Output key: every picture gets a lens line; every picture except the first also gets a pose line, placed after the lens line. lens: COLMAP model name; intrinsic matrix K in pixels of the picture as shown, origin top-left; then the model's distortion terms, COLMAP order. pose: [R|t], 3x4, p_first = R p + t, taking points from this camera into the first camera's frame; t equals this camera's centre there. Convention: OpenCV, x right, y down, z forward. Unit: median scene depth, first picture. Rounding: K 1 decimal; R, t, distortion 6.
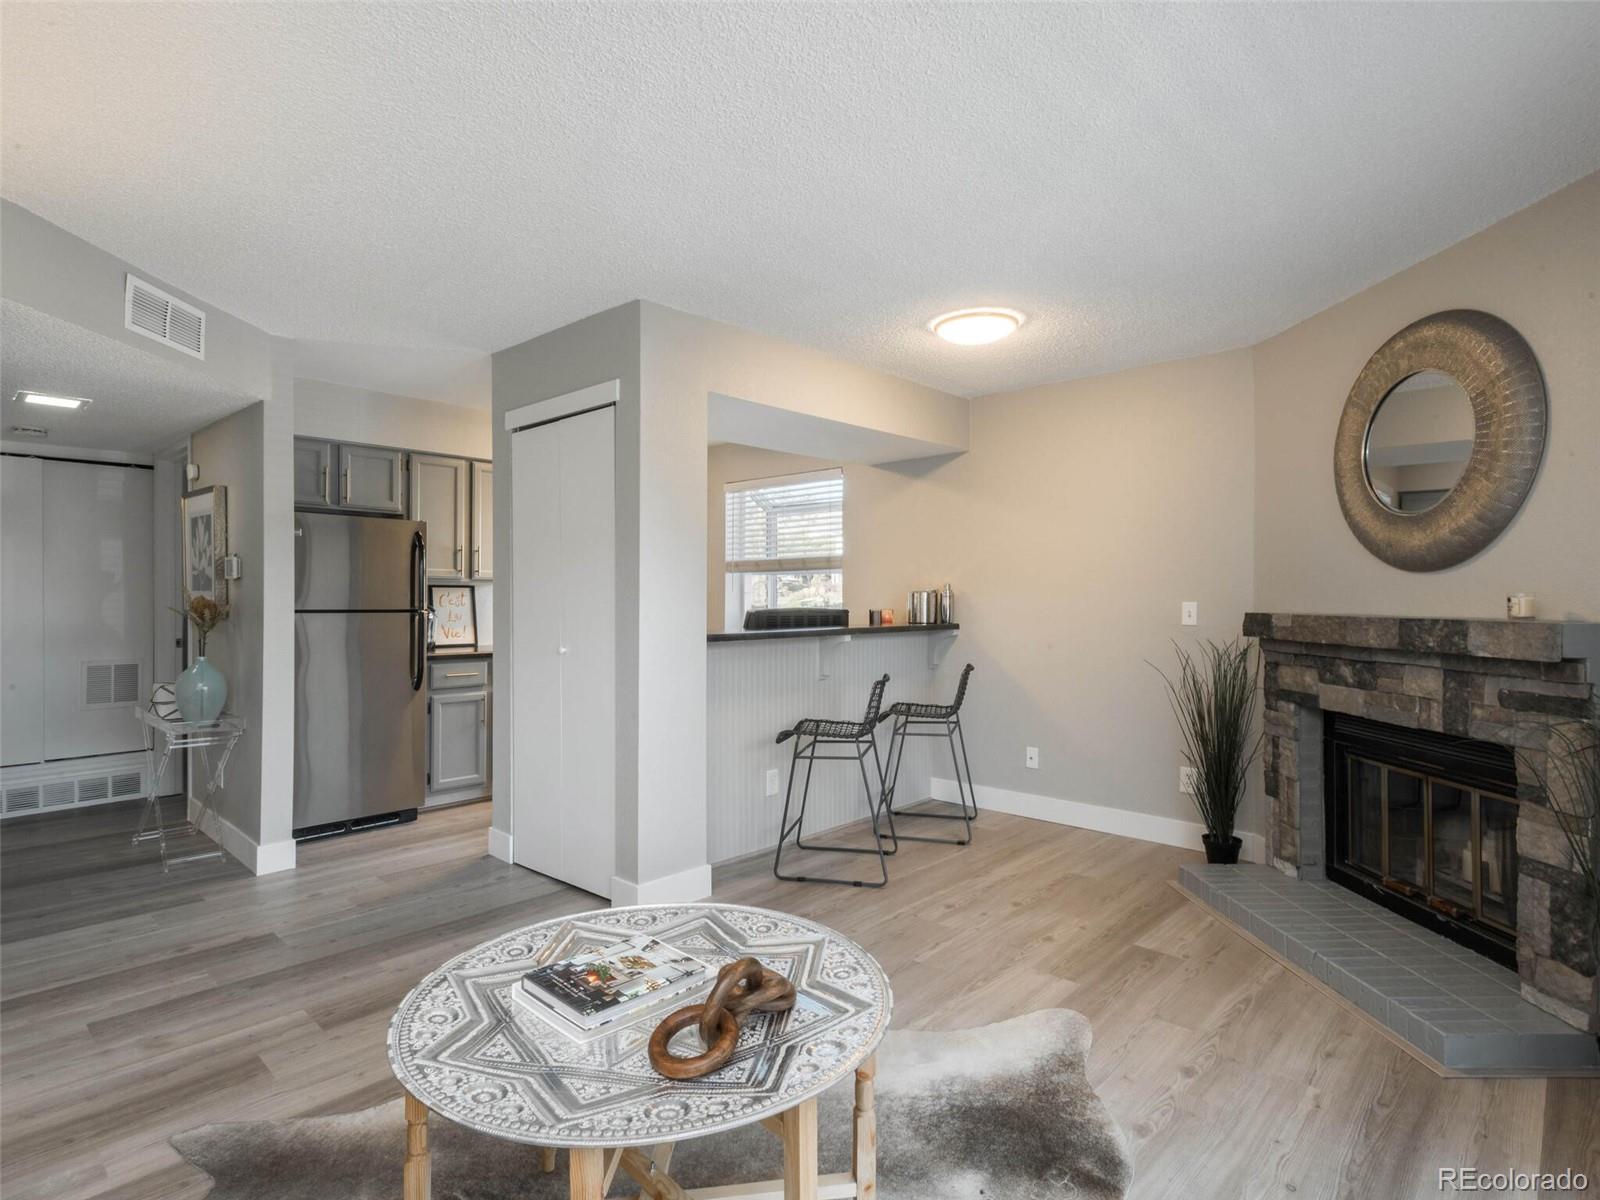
lens RADIAL K [[842.3, 0, 789.2], [0, 842.3, 600.5], [0, 0, 1]] dist [0.020985, -0.006722]
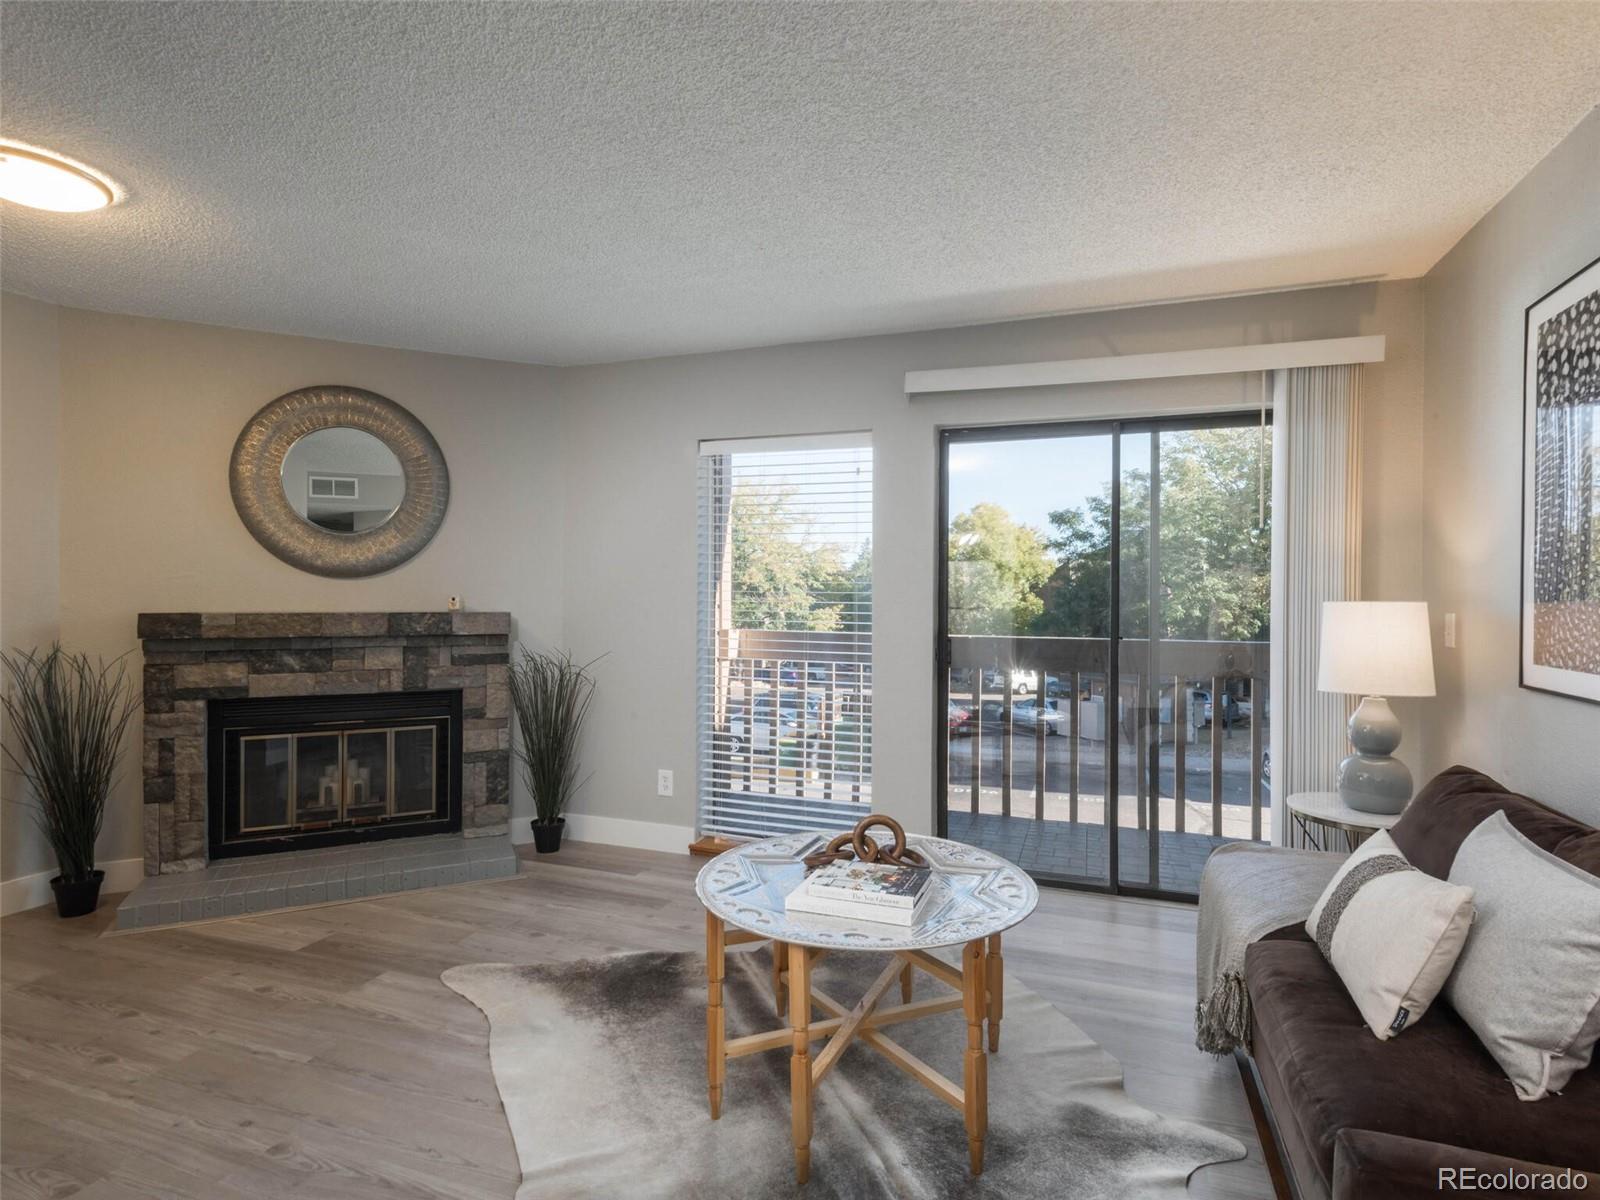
lens RADIAL K [[842.3, 0, 789.9], [0, 842.3, 597.3], [0, 0, 1]] dist [0.020985, -0.006722]
pose [[-0.401370, -0.004121, 0.915907, -0.627344], [-0.000525, 0.999991, 0.004269, -0.007963], [-0.915916, 0.001232, -0.401368, 0.750792]]
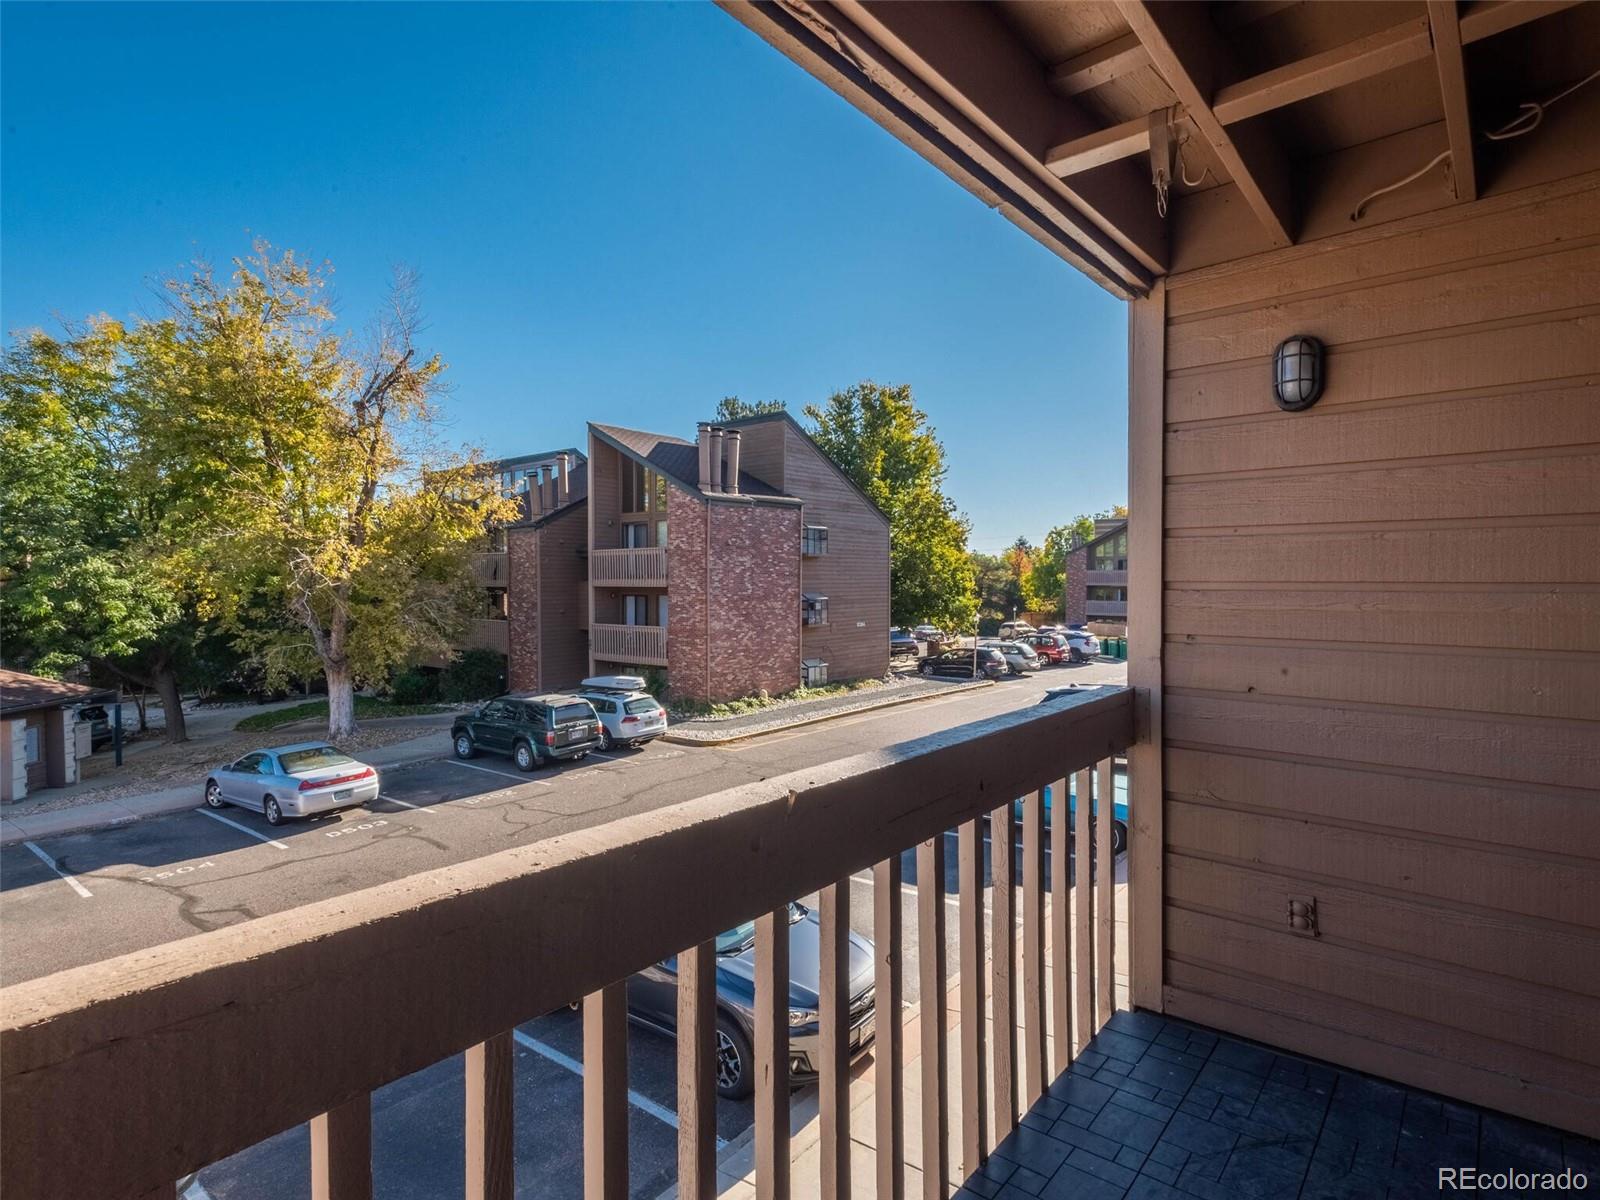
lens RADIAL K [[842.3, 0, 786.3], [0, 842.3, 585.3], [0, 0, 1]] dist [0.020985, -0.006722]
pose [[-0.997649, 0.007360, -0.068139, 0.593741], [0.006185, 0.999829, 0.017442, -0.046114], [0.068256, 0.016980, -0.997523, 0.297921]]
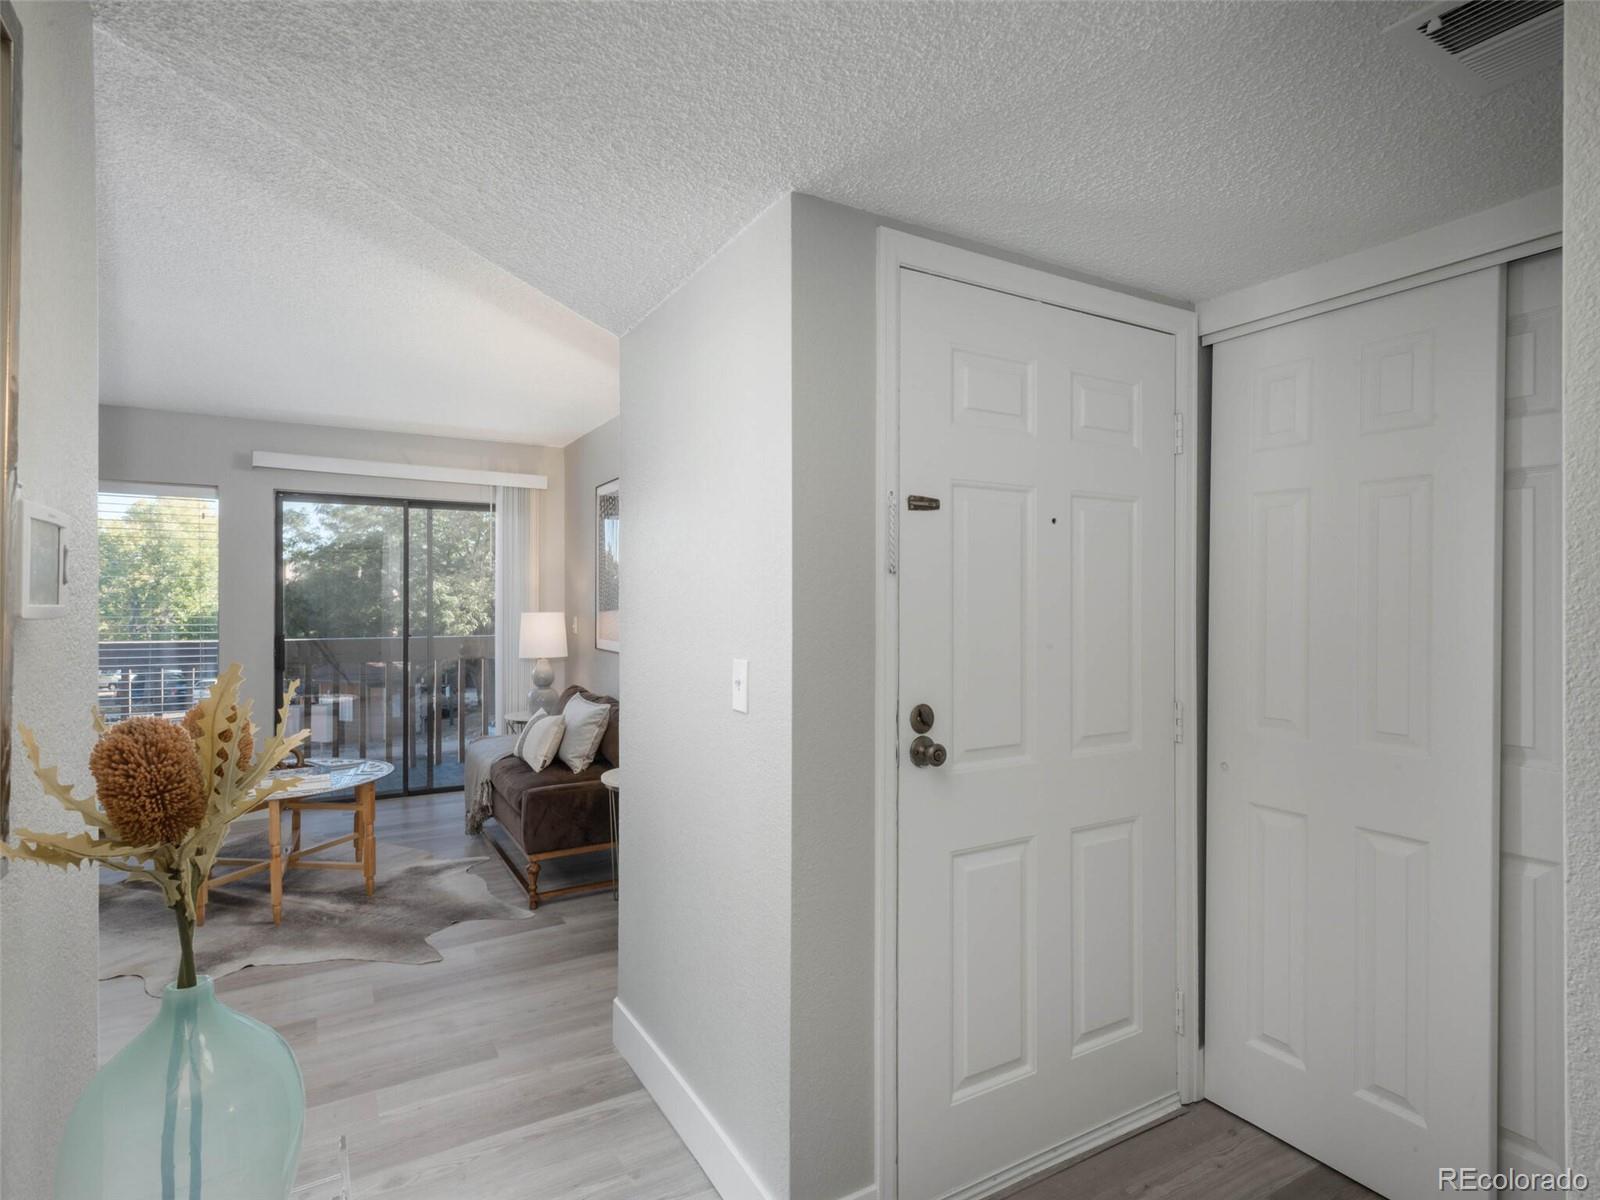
lens RADIAL K [[842.3, 0, 792.2], [0, 842.3, 598.4], [0, 0, 1]] dist [0.020985, -0.006722]
pose [[-0.958057, -0.000935, 0.286576, -1.024803], [0.000627, 0.999985, 0.005360, -0.034517], [-0.286577, 0.005314, -0.958043, 1.321433]]
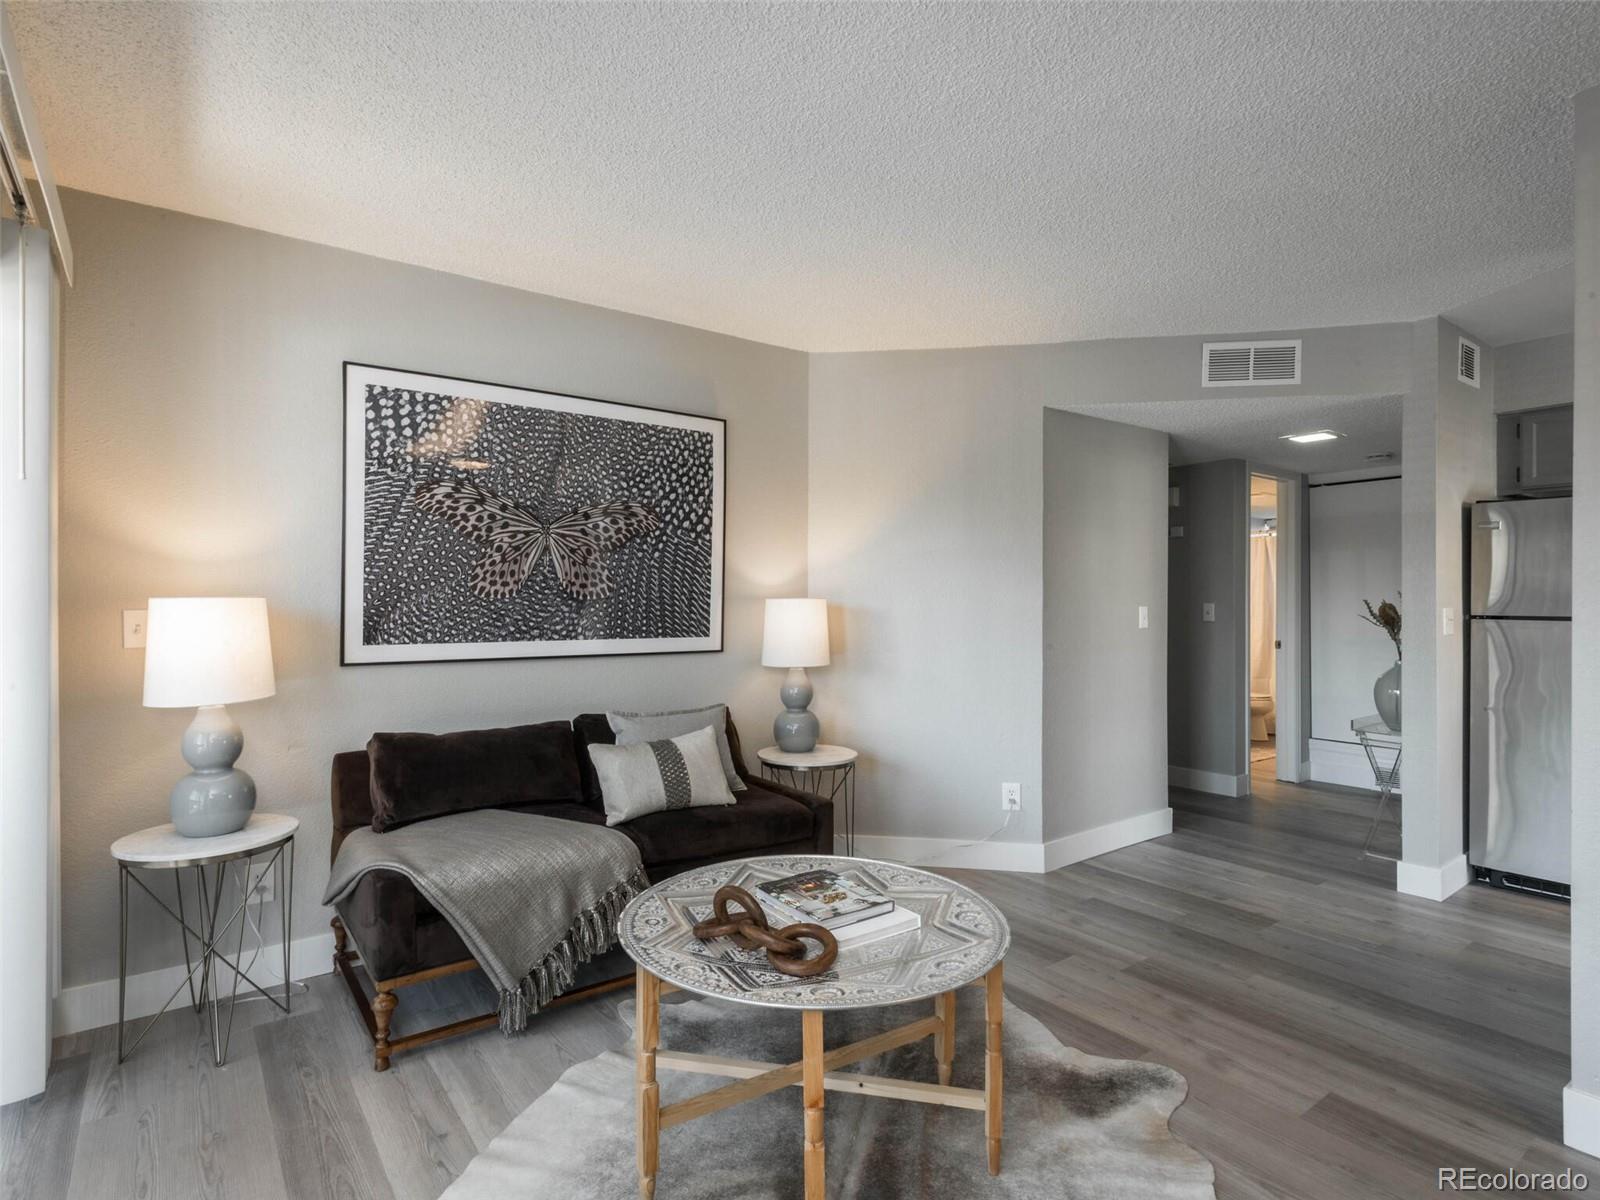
lens RADIAL K [[842.3, 0, 788.7], [0, 842.3, 596.0], [0, 0, 1]] dist [0.020985, -0.006722]
pose [[-0.174087, -0.004038, -0.984722, 0.478910], [-0.005767, 0.999979, -0.003081, -0.002852], [0.984713, 0.005143, -0.174106, 0.526927]]
